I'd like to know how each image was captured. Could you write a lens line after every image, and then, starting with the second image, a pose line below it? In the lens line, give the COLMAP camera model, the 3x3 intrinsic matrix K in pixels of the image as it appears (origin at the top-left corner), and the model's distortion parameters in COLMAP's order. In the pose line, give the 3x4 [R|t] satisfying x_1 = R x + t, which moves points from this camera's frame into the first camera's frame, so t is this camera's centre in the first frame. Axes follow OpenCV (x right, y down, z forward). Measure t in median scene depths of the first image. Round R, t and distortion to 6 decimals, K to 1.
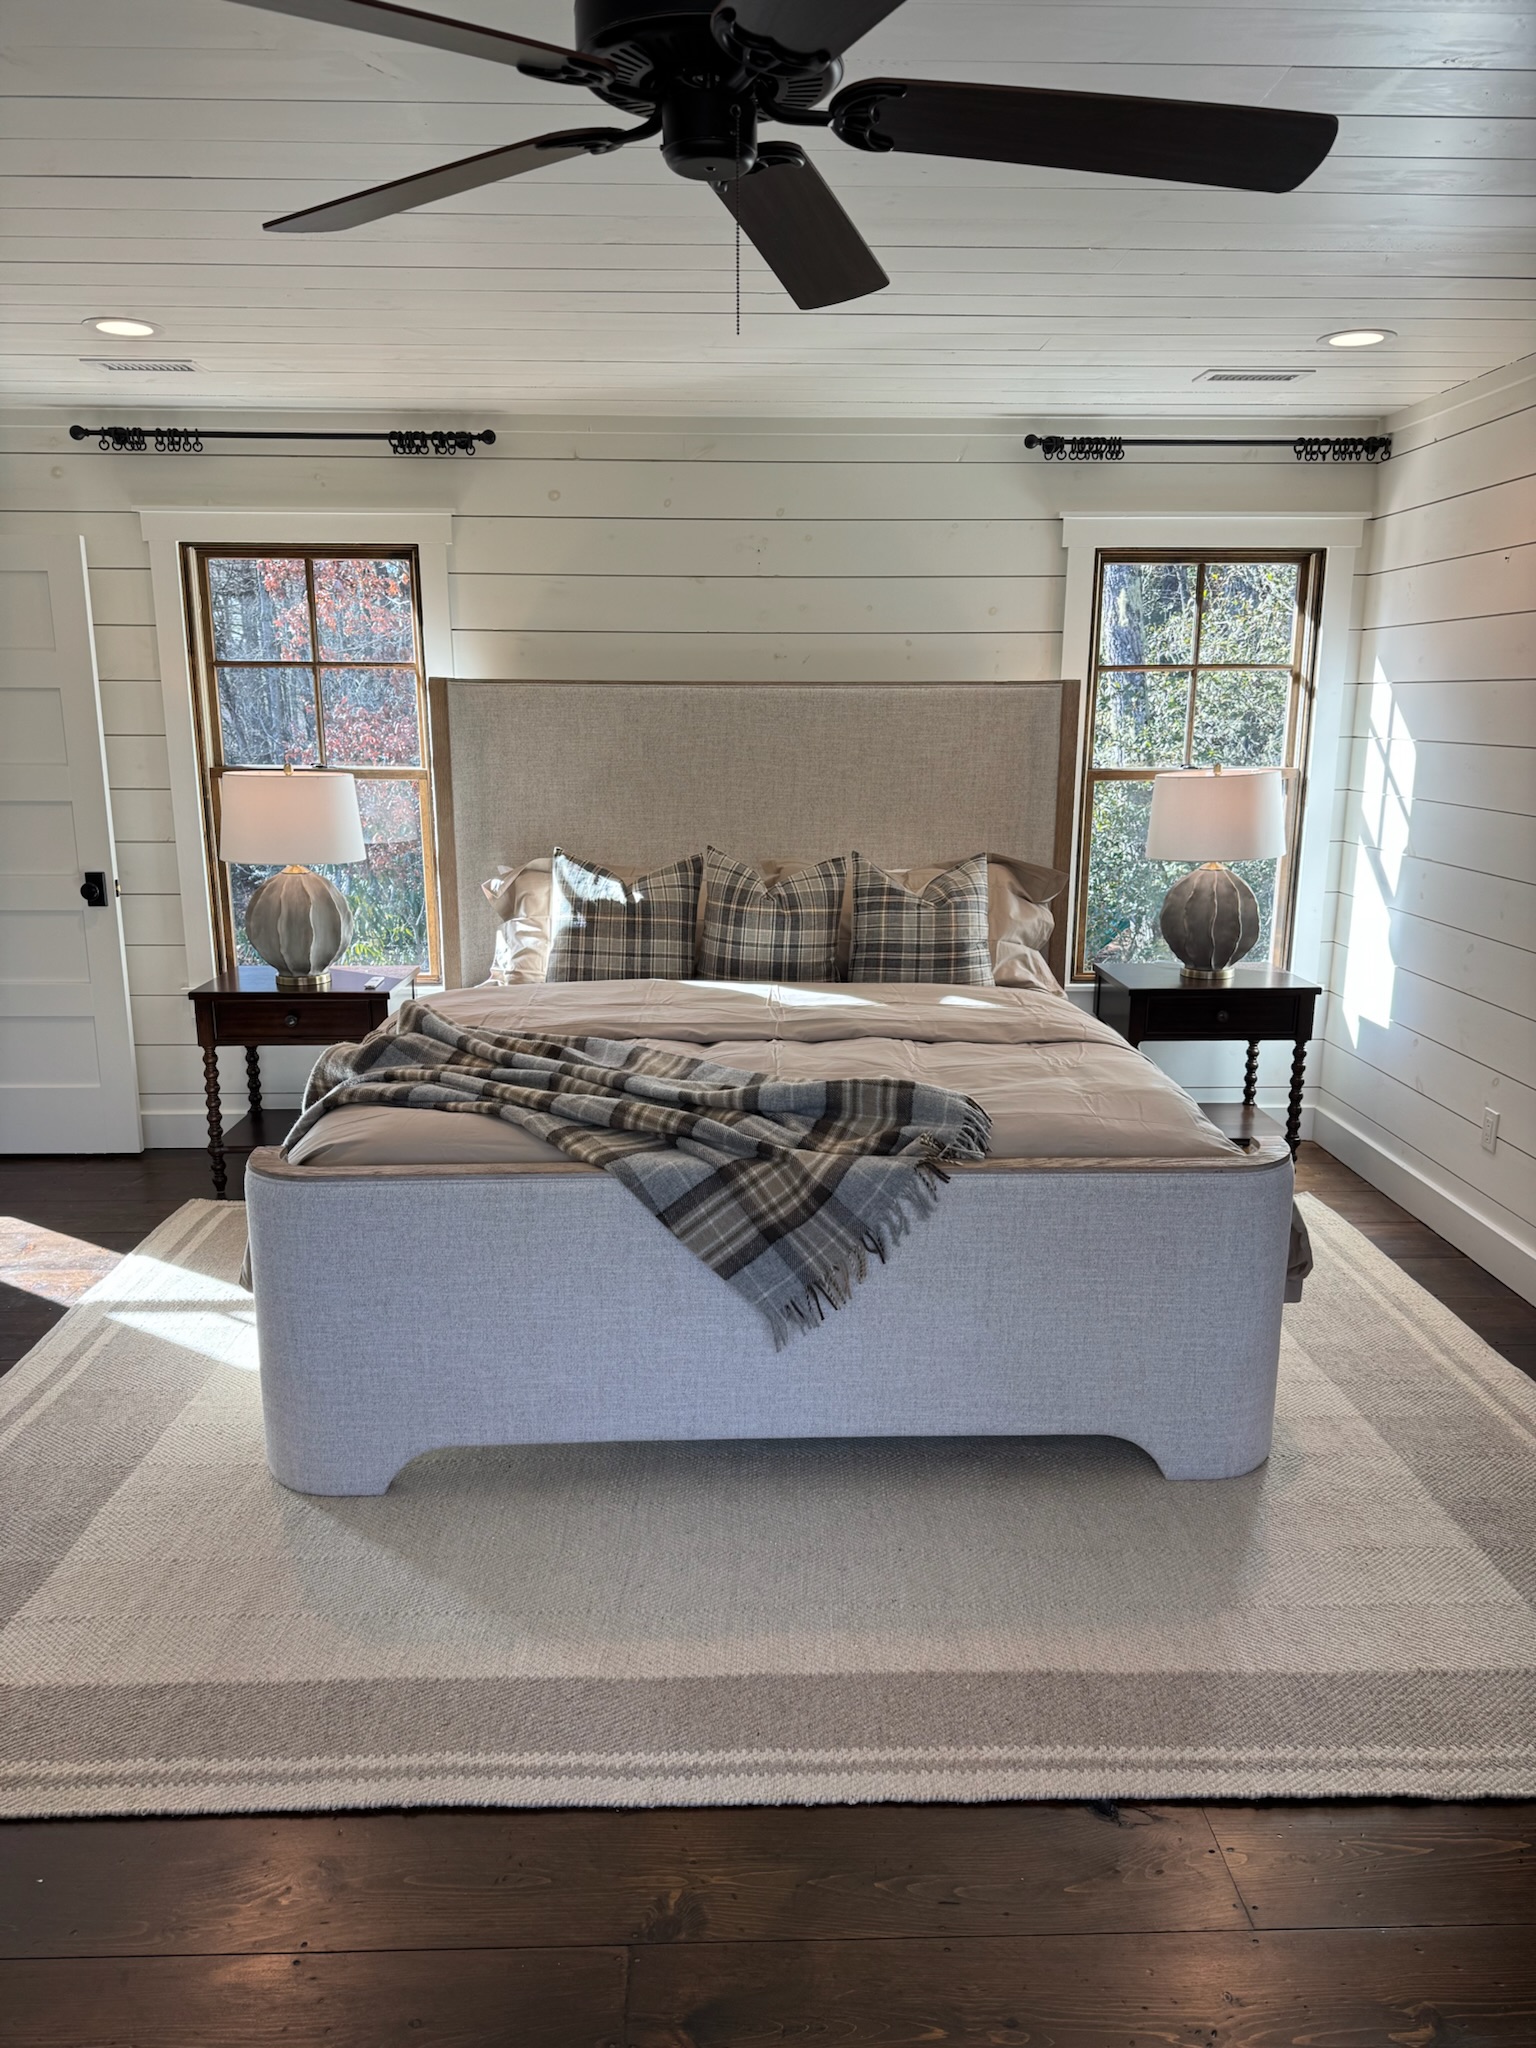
lens RADIAL K [[1431.2, 0, 763.5], [0, 1431.2, 1032.5], [0, 0, 1]] dist [0.104554, -0.163884]
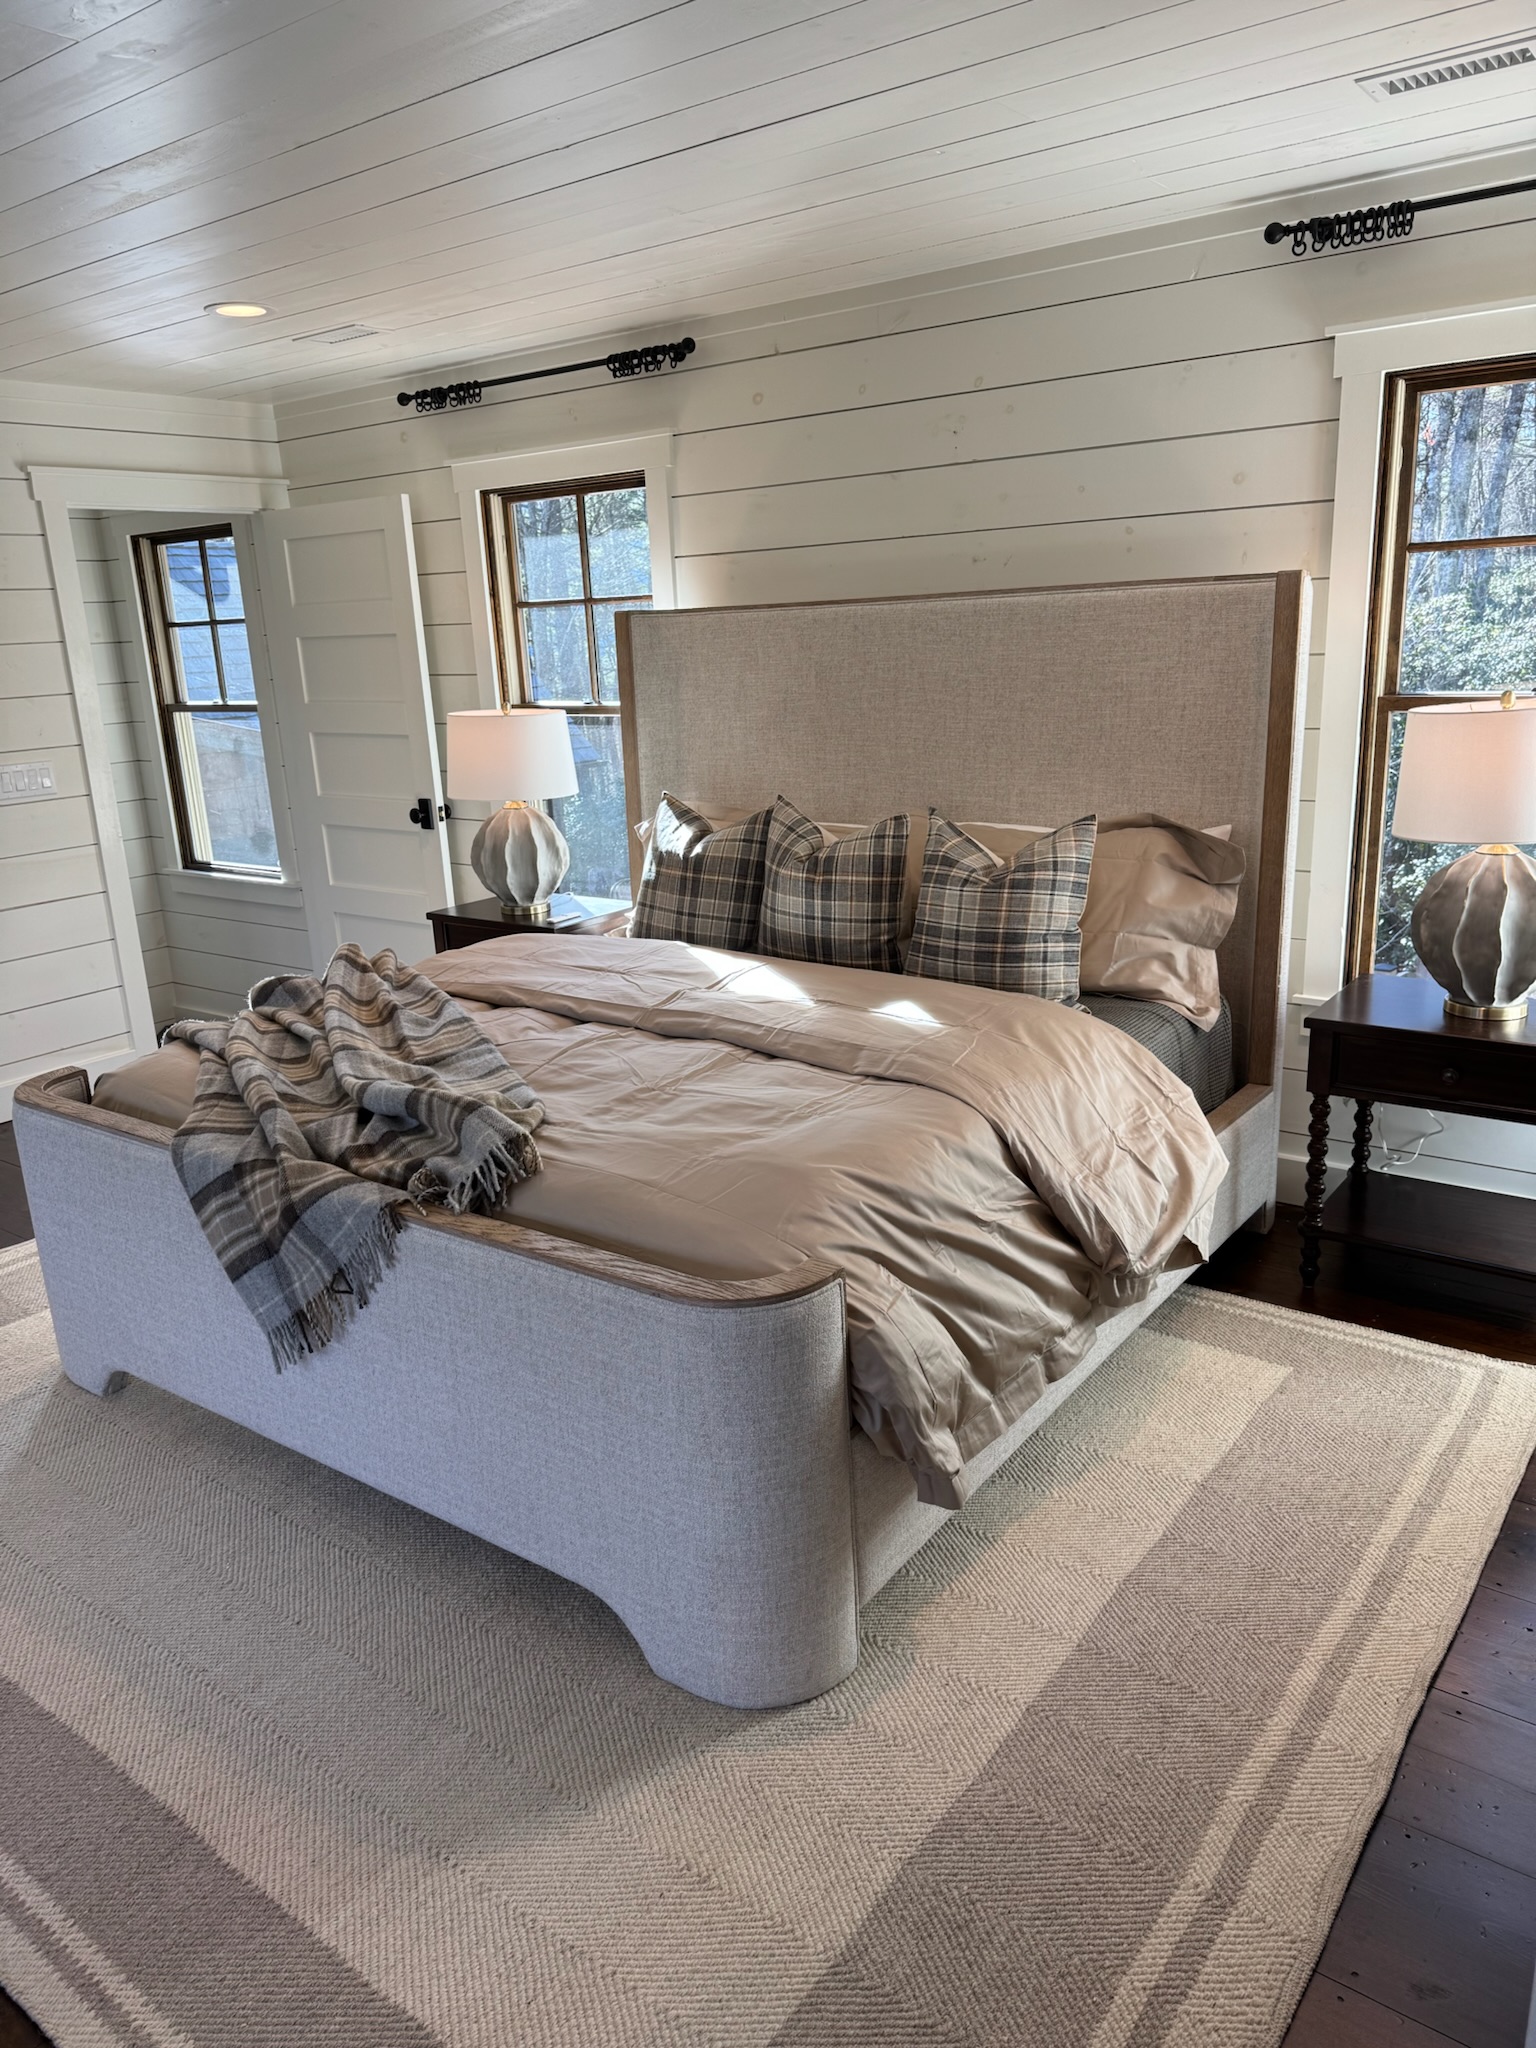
lens RADIAL K [[1431.2, 0, 763.5], [0, 1431.2, 1032.5], [0, 0, 1]] dist [0.104554, -0.163884]
pose [[0.778701, 0.134462, -0.612817, 0.474482], [-0.090455, 0.990620, 0.102418, -0.070112], [0.620841, -0.024320, 0.783559, 0.281199]]
